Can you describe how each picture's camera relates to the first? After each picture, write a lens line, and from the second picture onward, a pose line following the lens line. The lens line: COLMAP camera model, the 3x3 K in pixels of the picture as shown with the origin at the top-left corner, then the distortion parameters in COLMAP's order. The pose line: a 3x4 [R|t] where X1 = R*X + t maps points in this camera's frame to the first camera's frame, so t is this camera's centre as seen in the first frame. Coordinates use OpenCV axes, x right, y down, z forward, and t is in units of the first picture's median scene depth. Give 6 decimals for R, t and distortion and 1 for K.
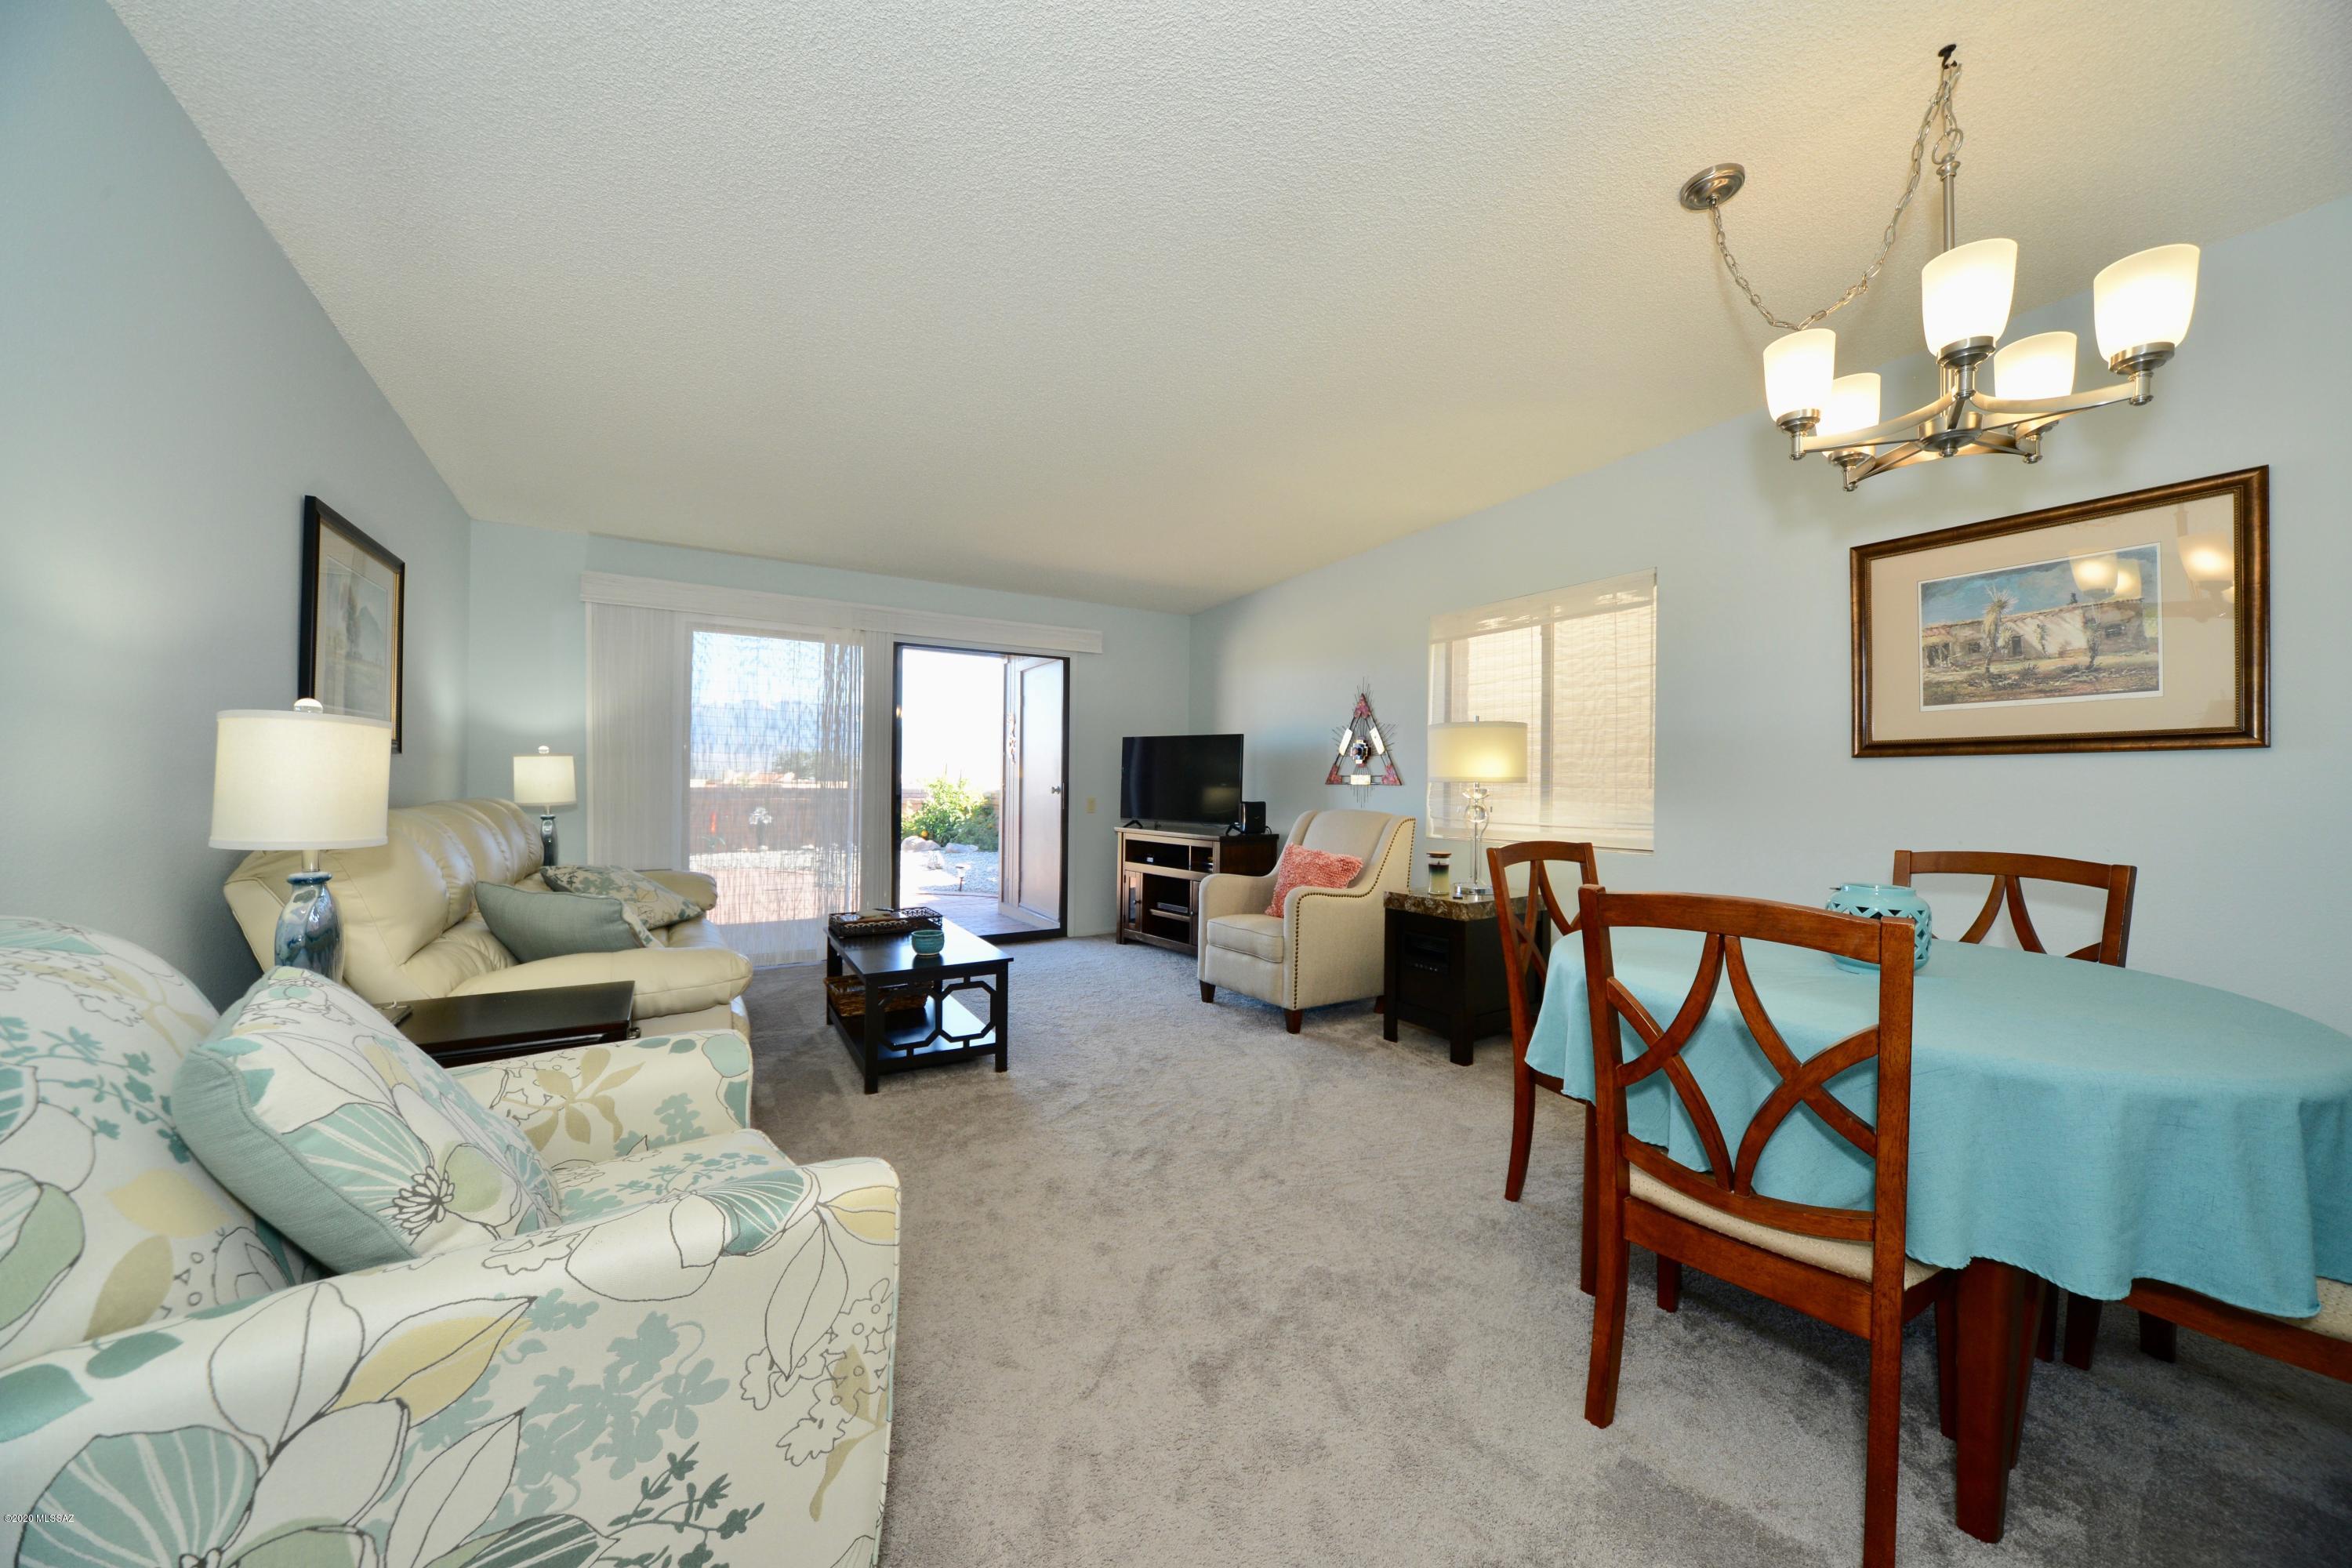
lens RADIAL K [[827.6, 0, 1167.9], [0, 827.6, 774.9], [0, 0, 1]] dist [-0.016895, 0.001732]
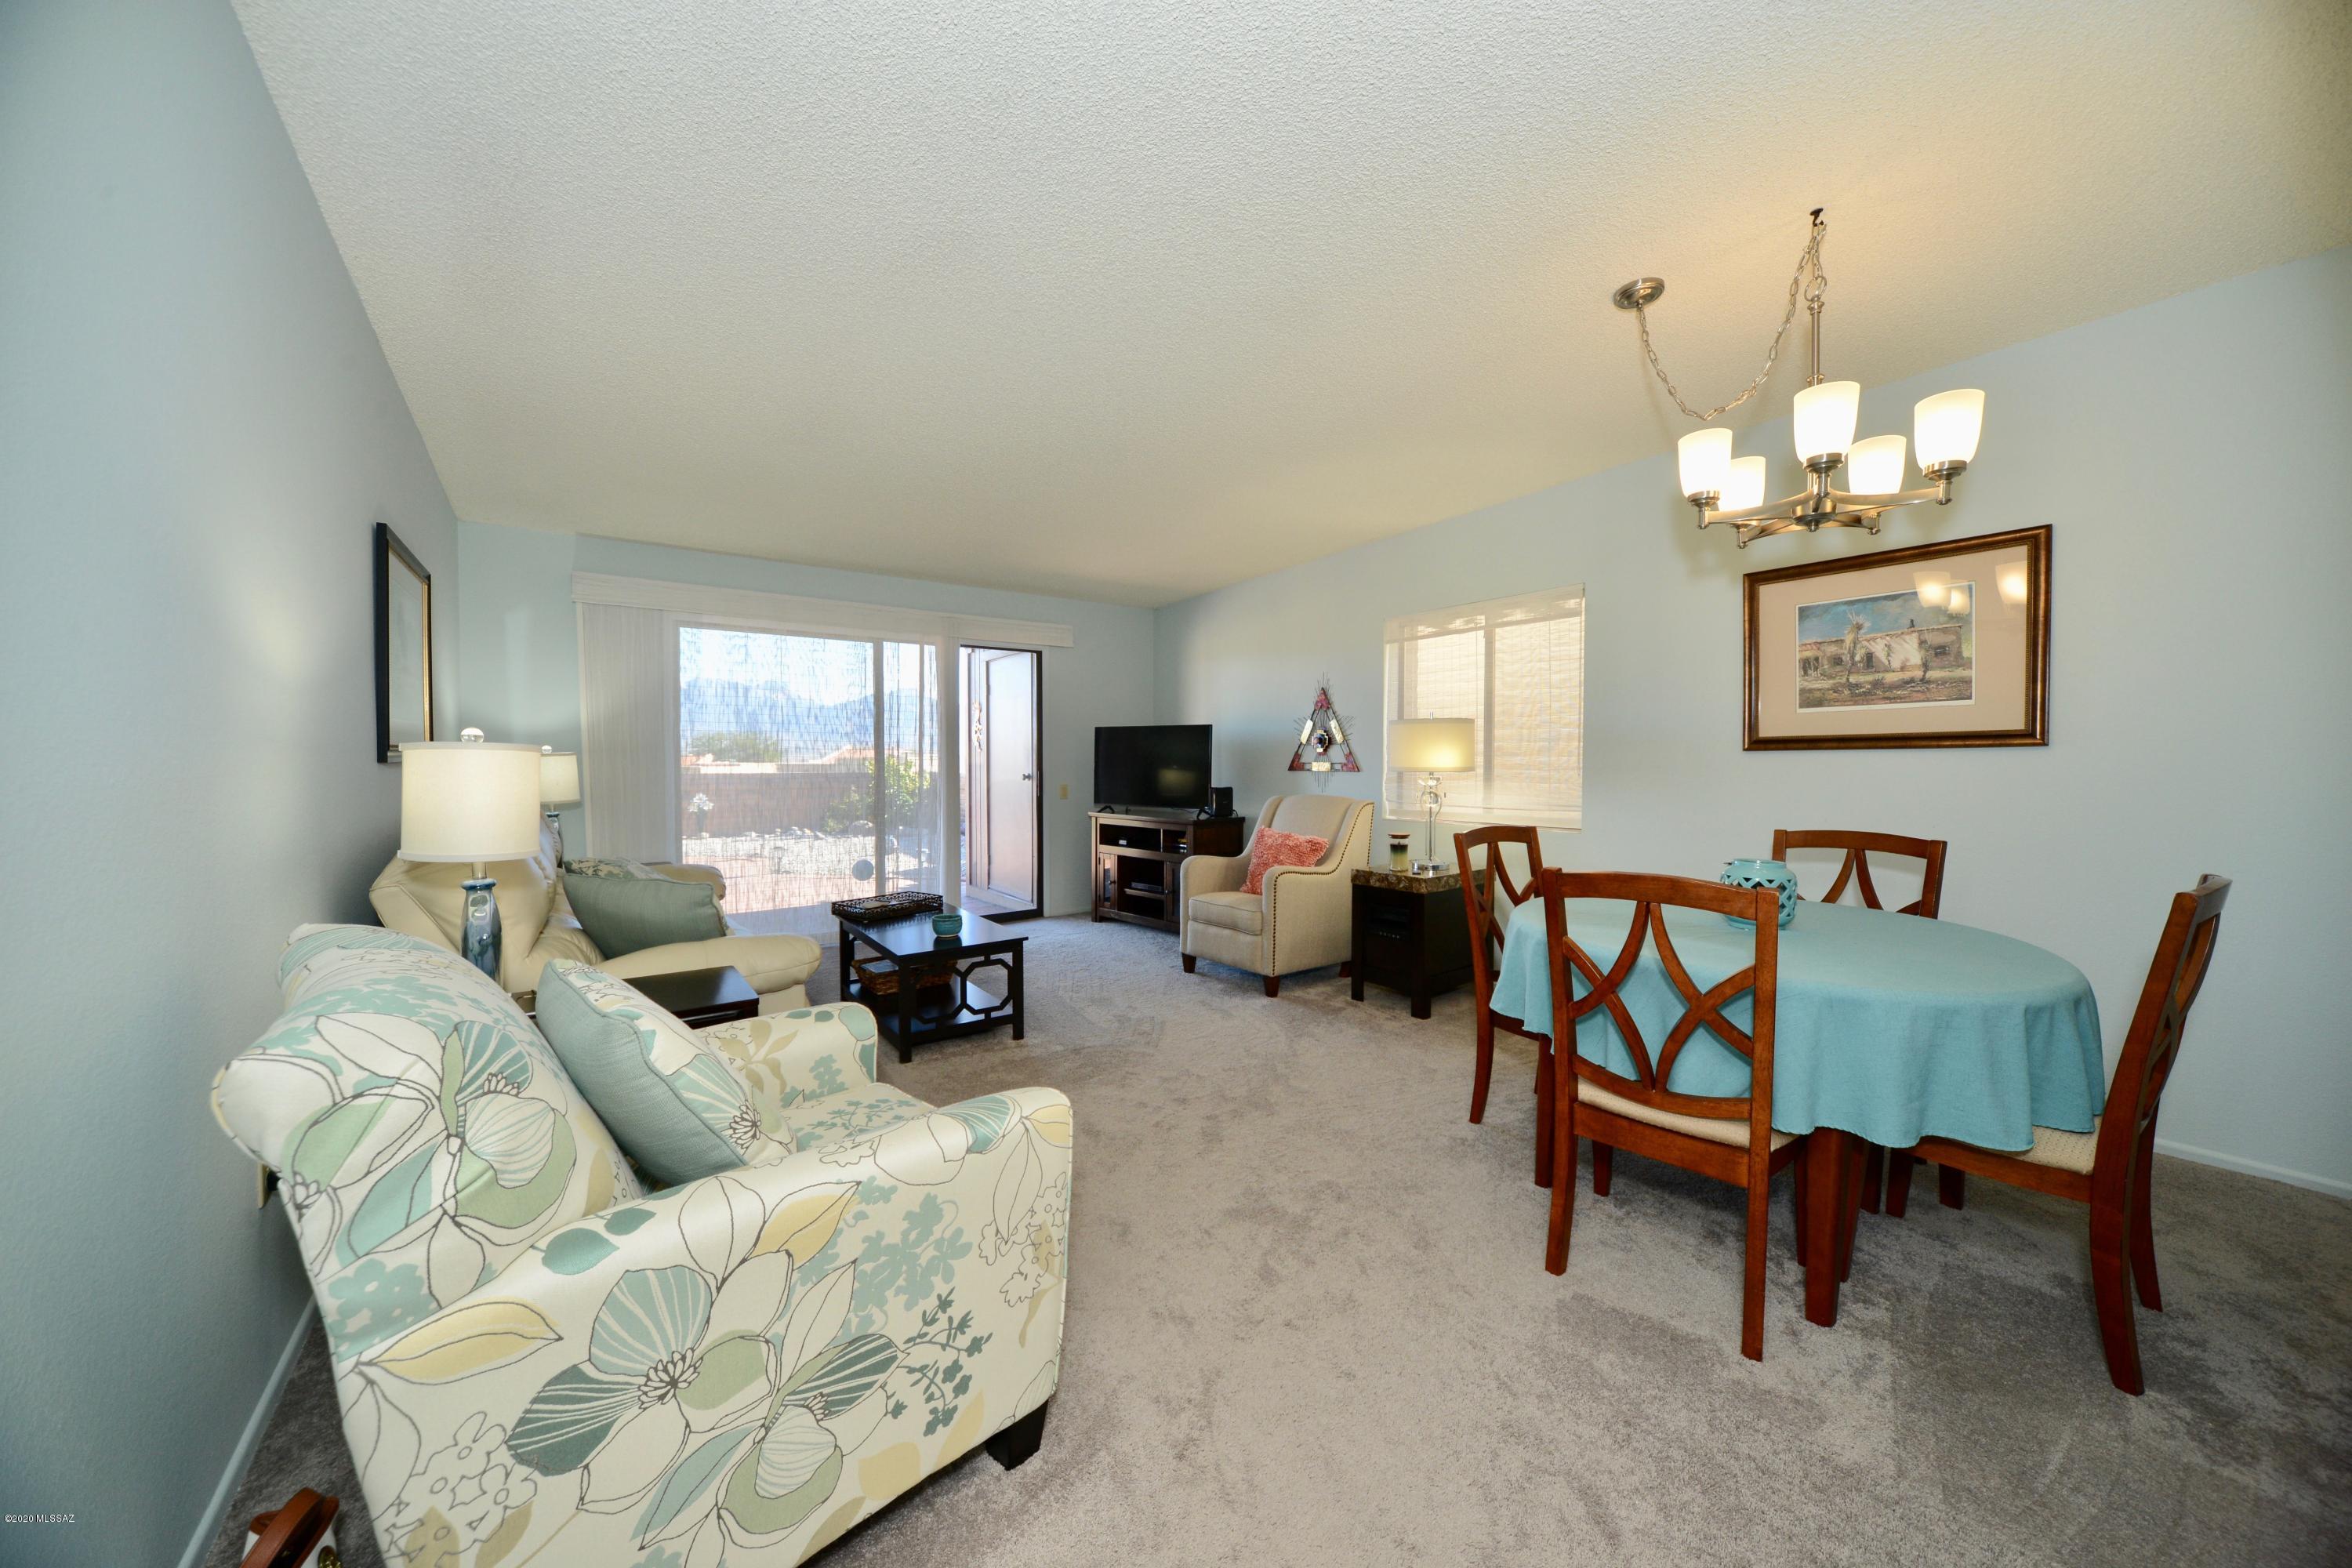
lens RADIAL K [[827.6, 0, 1171.2], [0, 827.6, 775.2], [0, 0, 1]] dist [-0.016895, 0.001732]
pose [[0.996326, -0.012494, 0.084723, -0.184070], [0.010105, 0.999541, 0.028569, -0.051685], [-0.085041, -0.027608, 0.995995, -0.233626]]
